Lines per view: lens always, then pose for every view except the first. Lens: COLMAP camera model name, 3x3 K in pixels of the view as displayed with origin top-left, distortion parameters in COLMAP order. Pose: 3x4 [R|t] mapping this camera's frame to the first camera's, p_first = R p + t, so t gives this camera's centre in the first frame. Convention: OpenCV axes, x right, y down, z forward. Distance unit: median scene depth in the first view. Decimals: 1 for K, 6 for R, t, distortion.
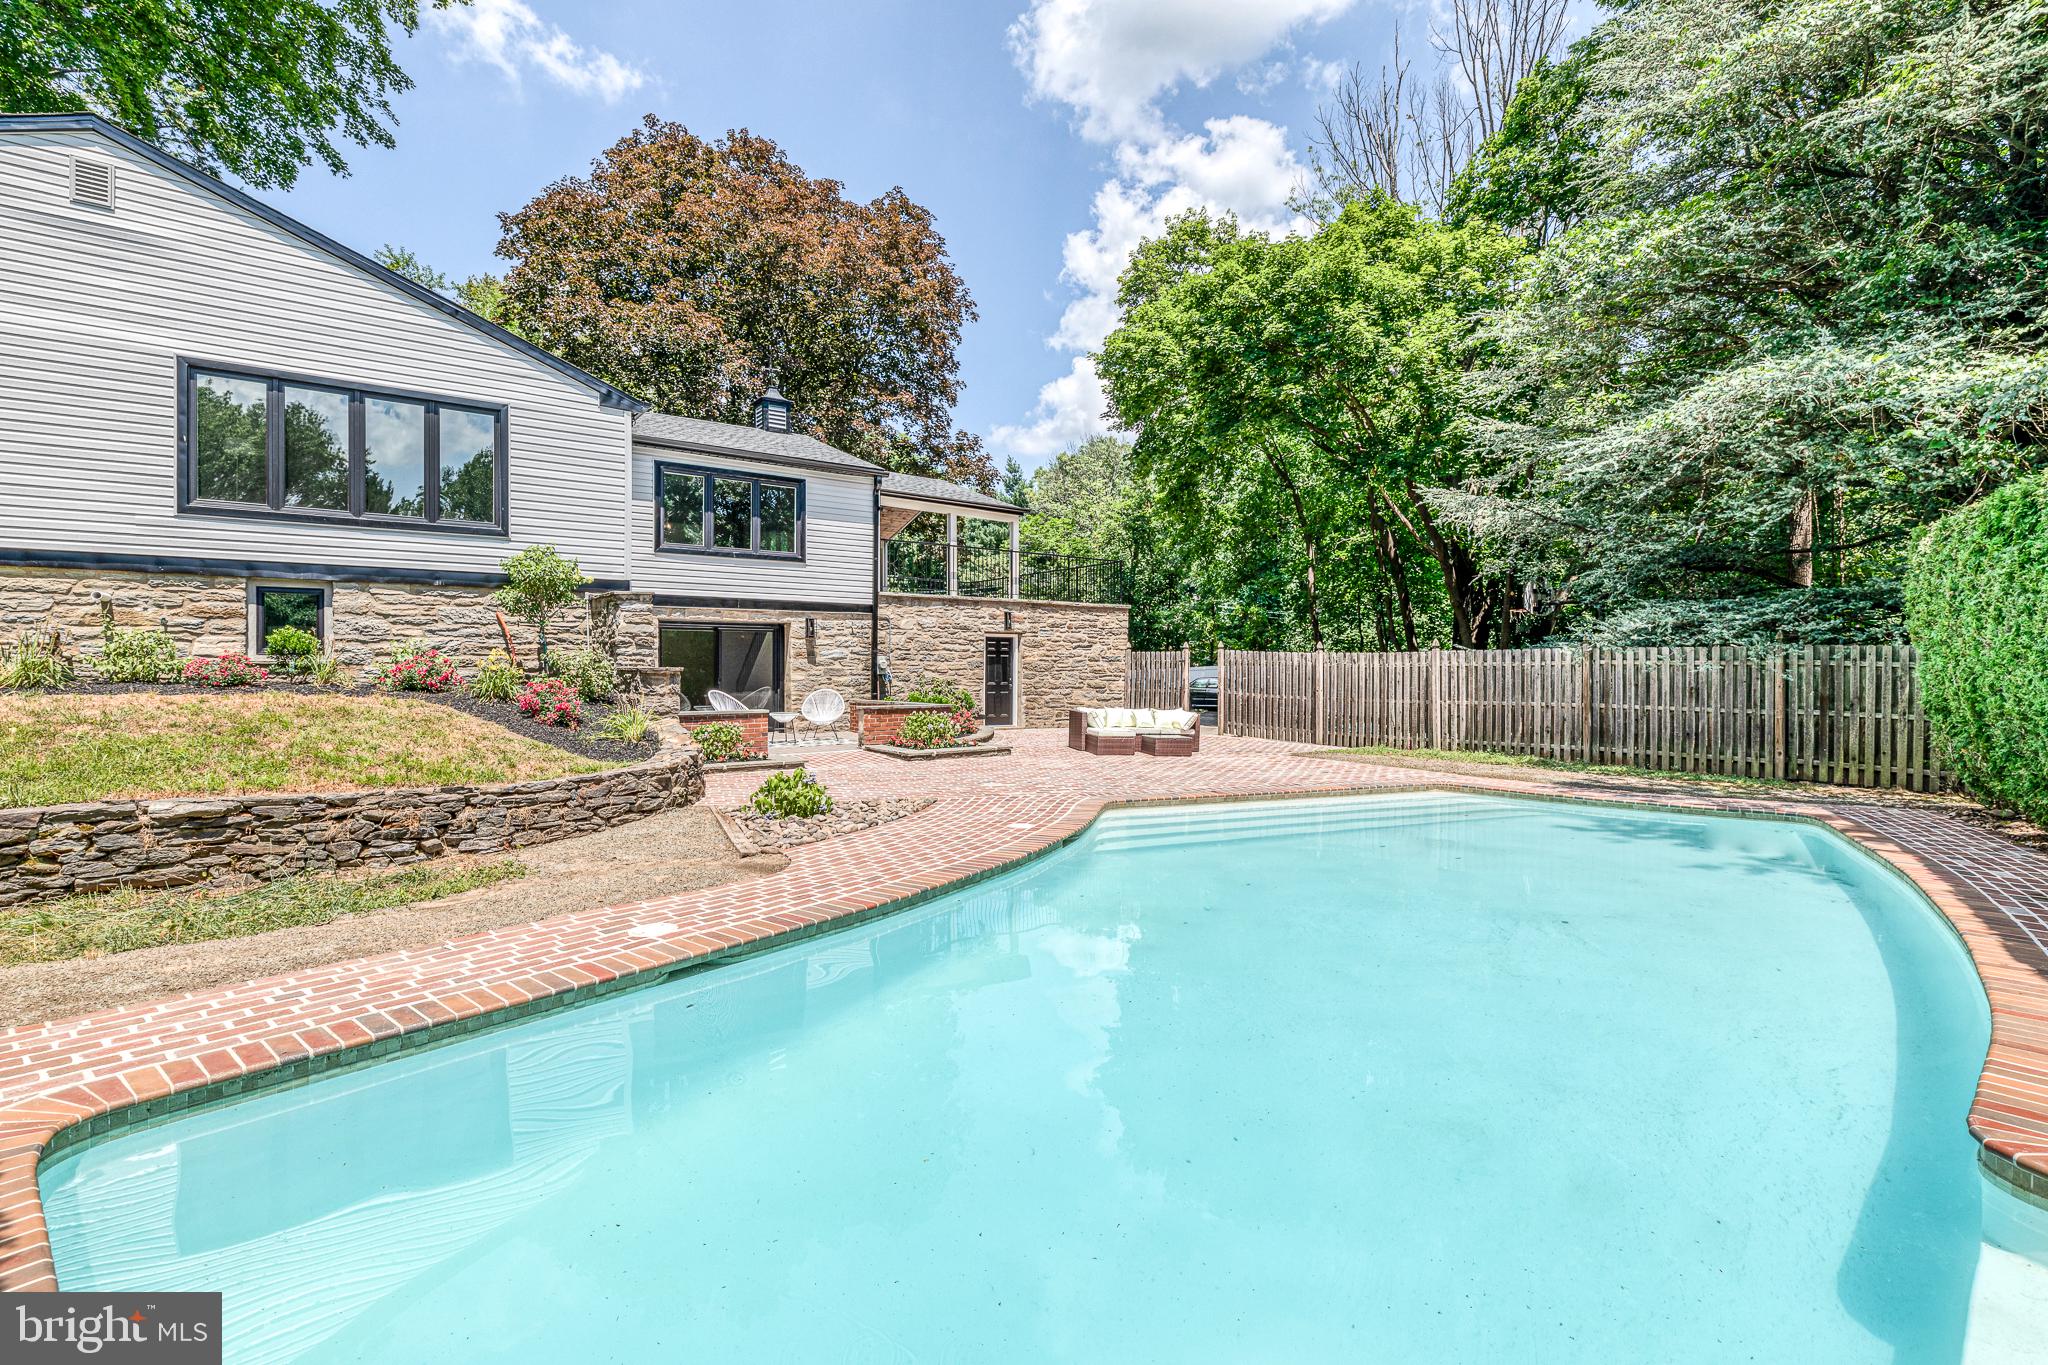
lens RADIAL K [[935.2, 0, 1025.5], [0, 935.2, 671.5], [0, 0, 1]] dist [0.003669, -0.000023]
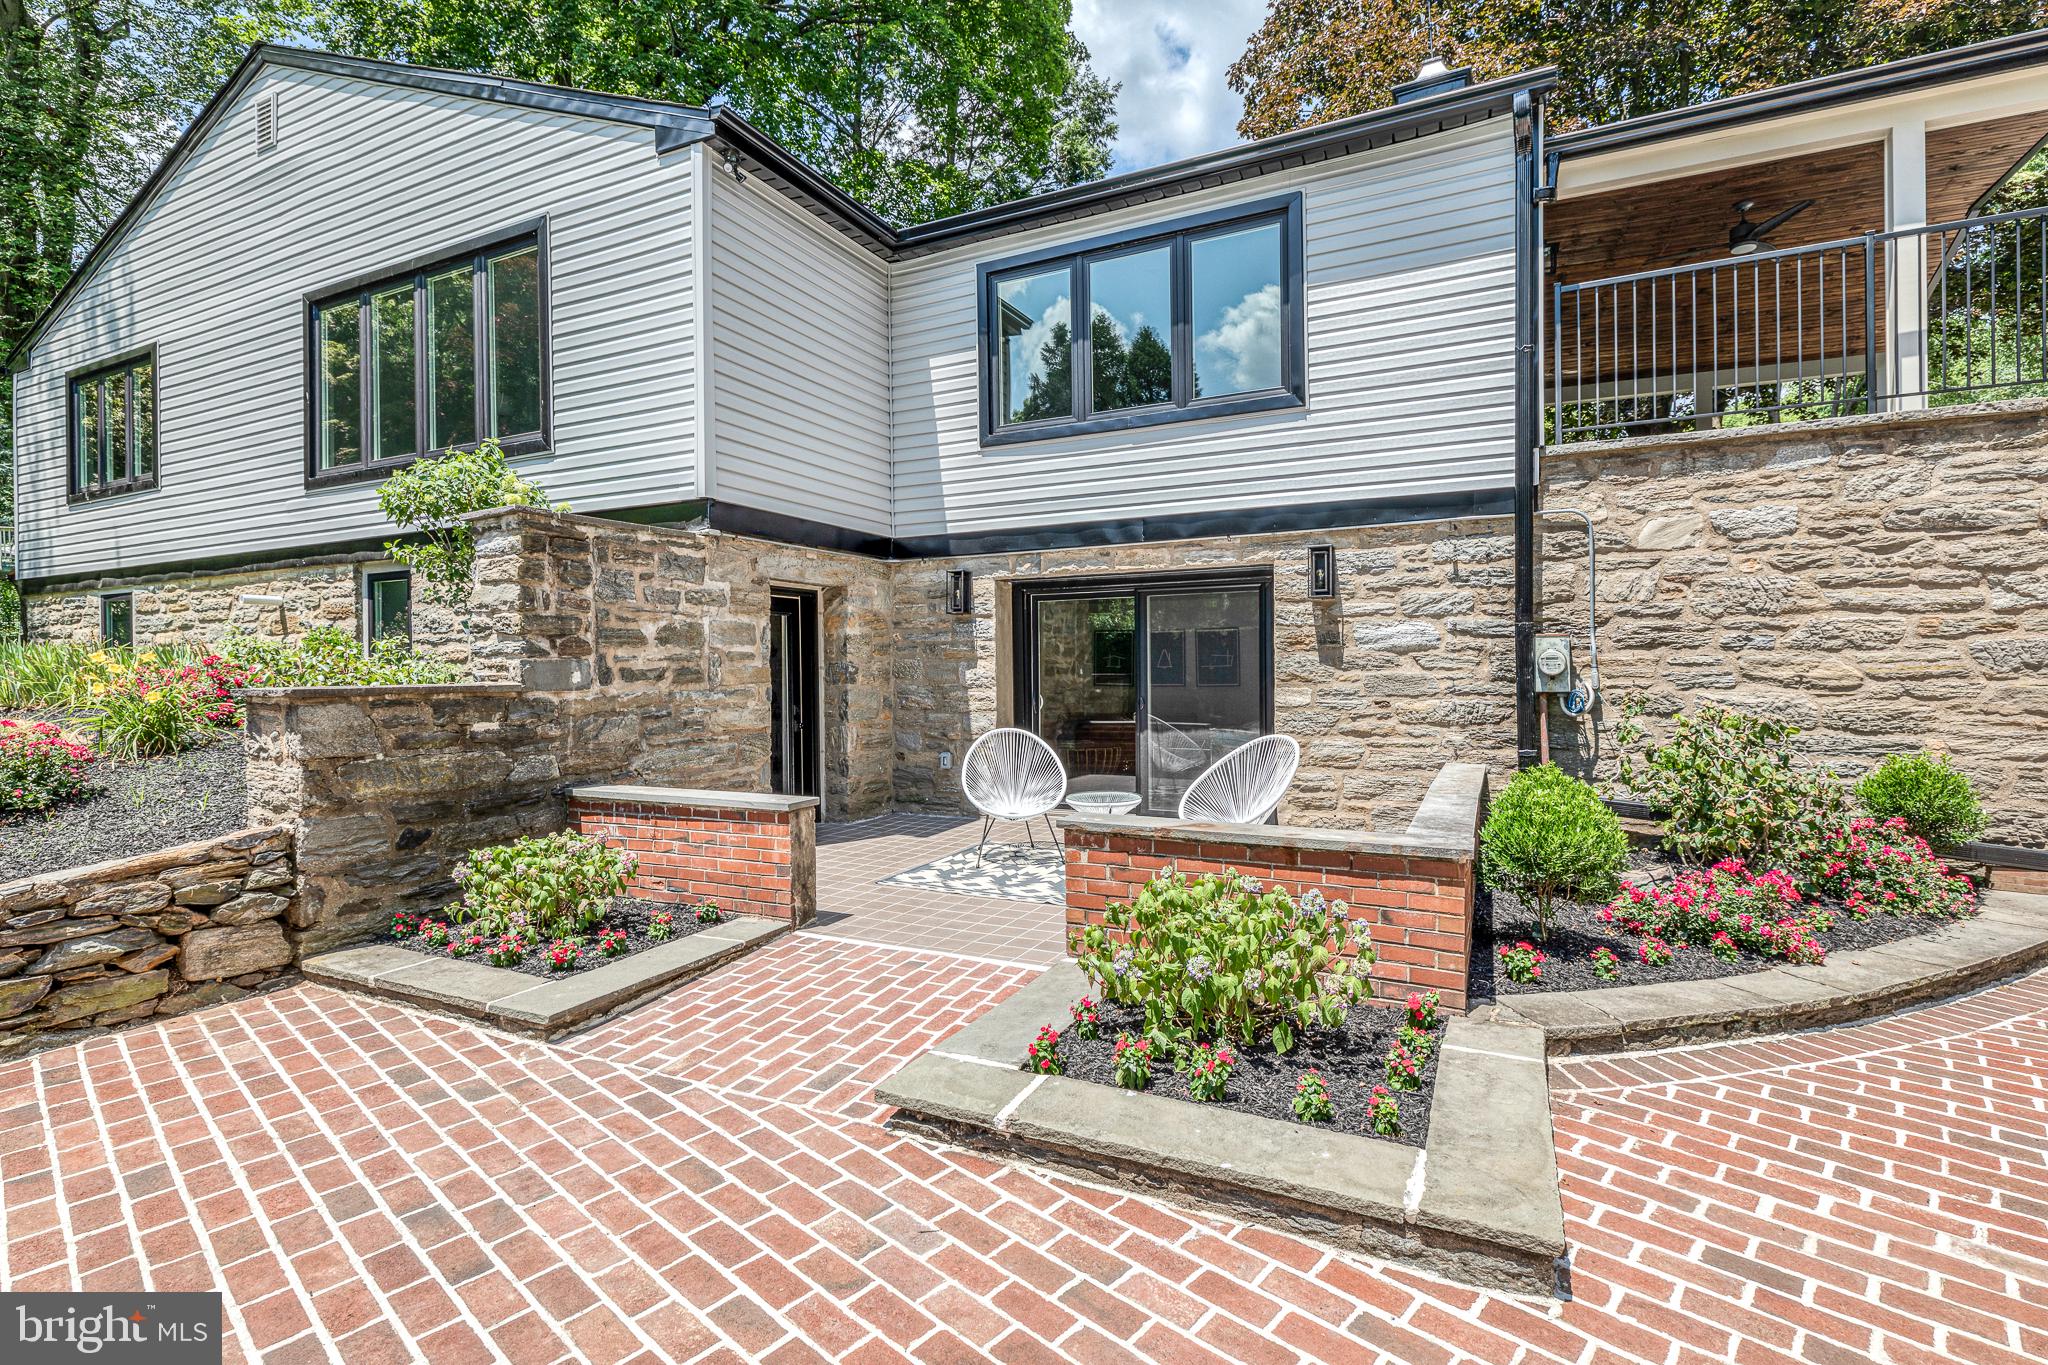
lens RADIAL K [[957.0, 0, 1024.3], [0, 957.0, 673.9], [0, 0, 1]] dist [0.002726, 0.000452]
pose [[0.457759, -0.000450, -0.889076, 0.069019], [0.005673, 0.999981, 0.002415, -0.006375], [0.889058, -0.006149, 0.457753, 0.747958]]
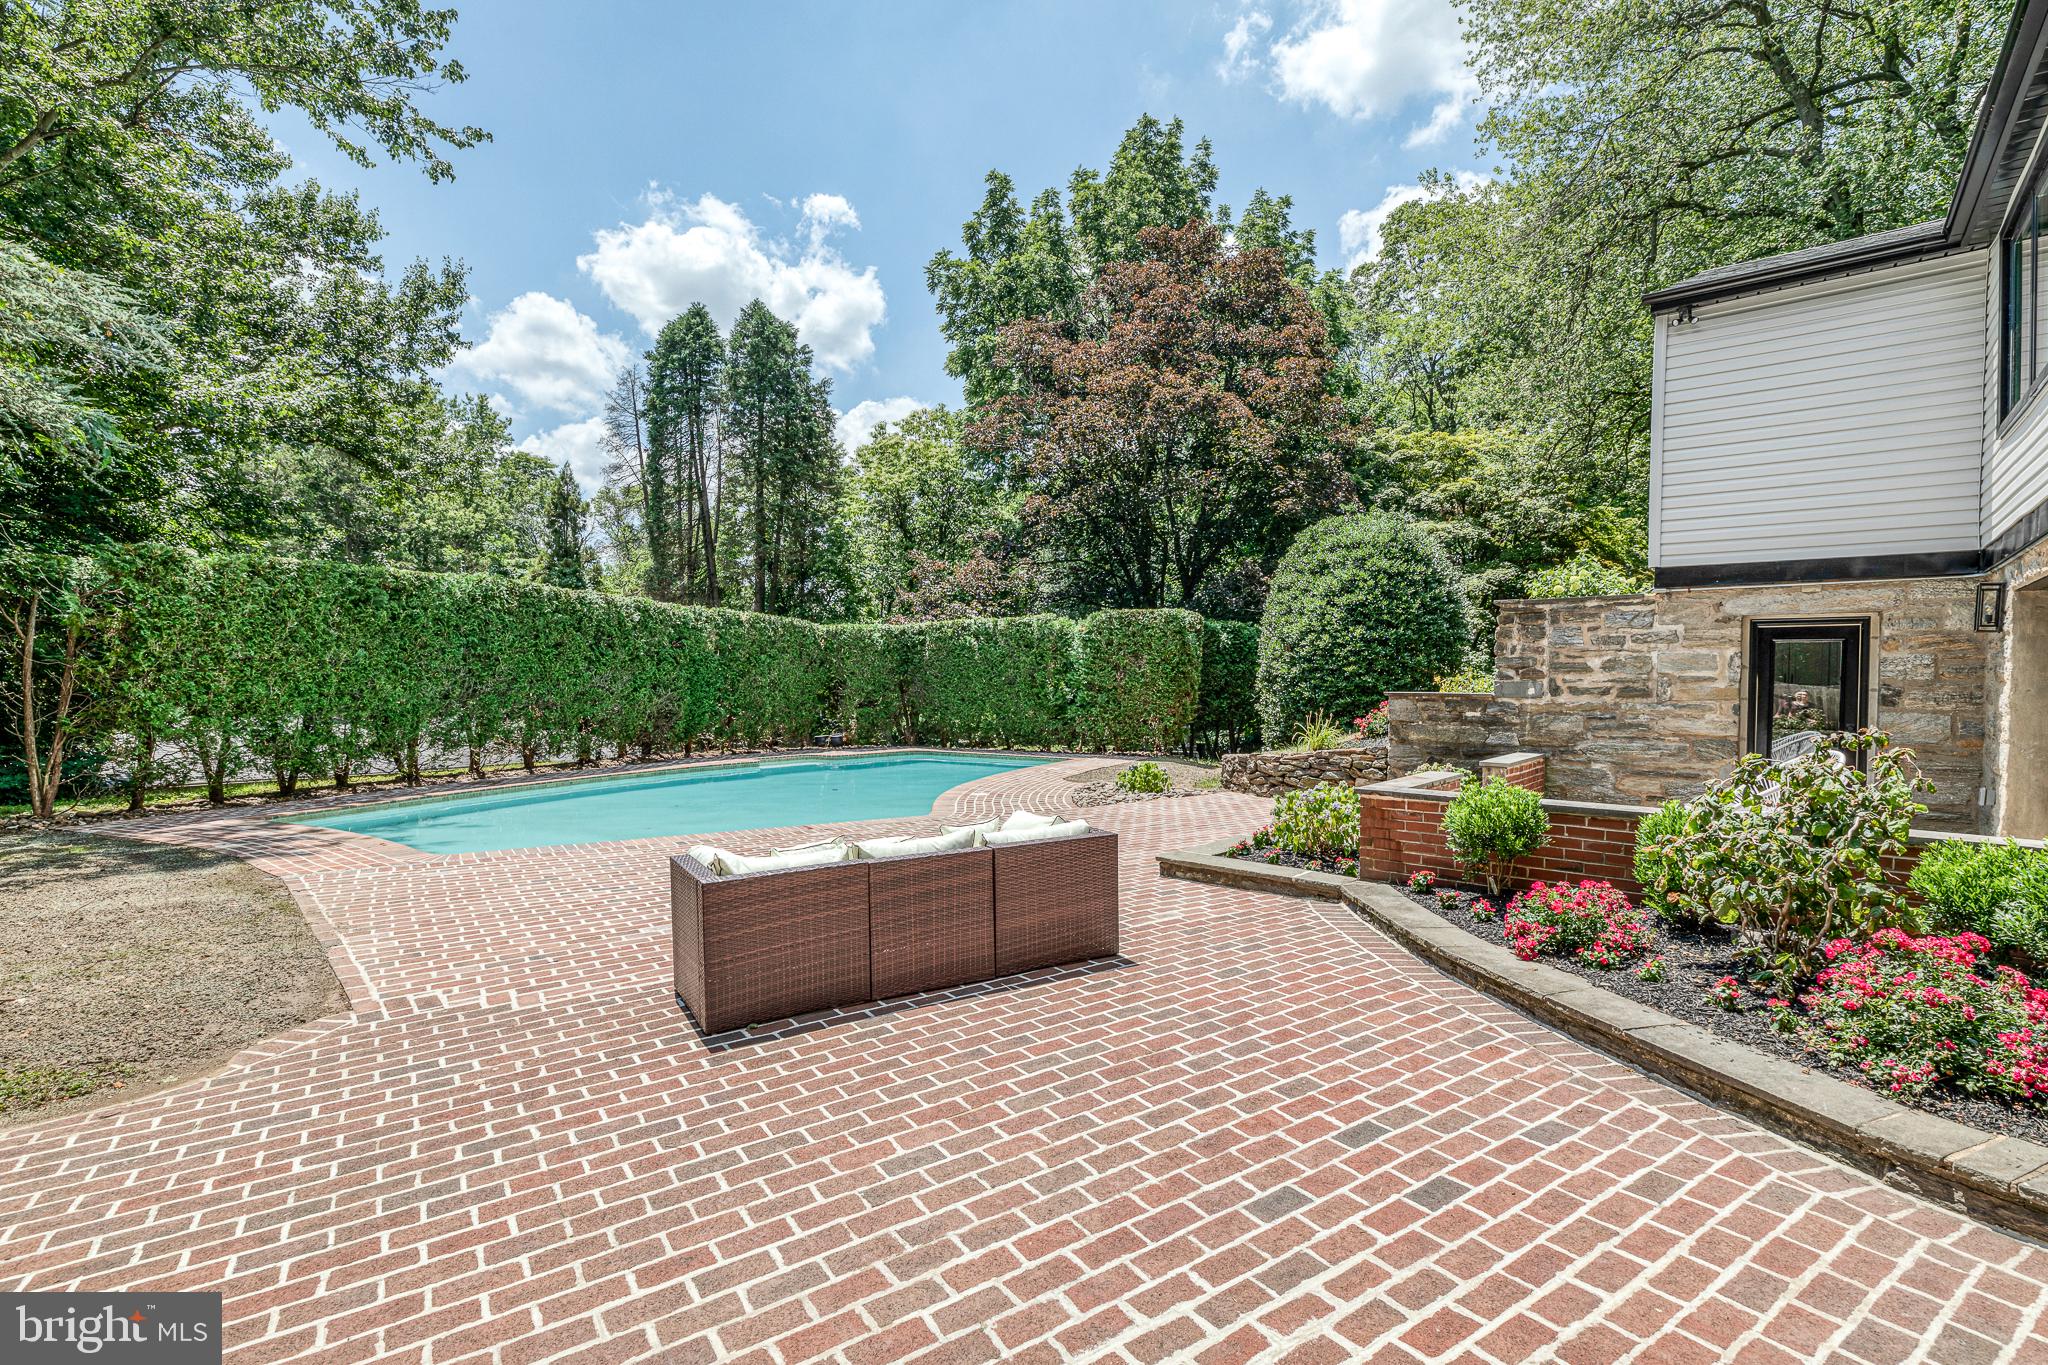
lens RADIAL K [[931.5, 0, 1026.8], [0, 931.5, 712.7], [0, 0, 1]] dist [0.001772, 0.000557]
pose [[-0.966627, -0.002187, -0.256180, 0.152884], [-0.012274, 0.999211, 0.037784, -0.010029], [0.255895, 0.039667, -0.965890, 1.250749]]
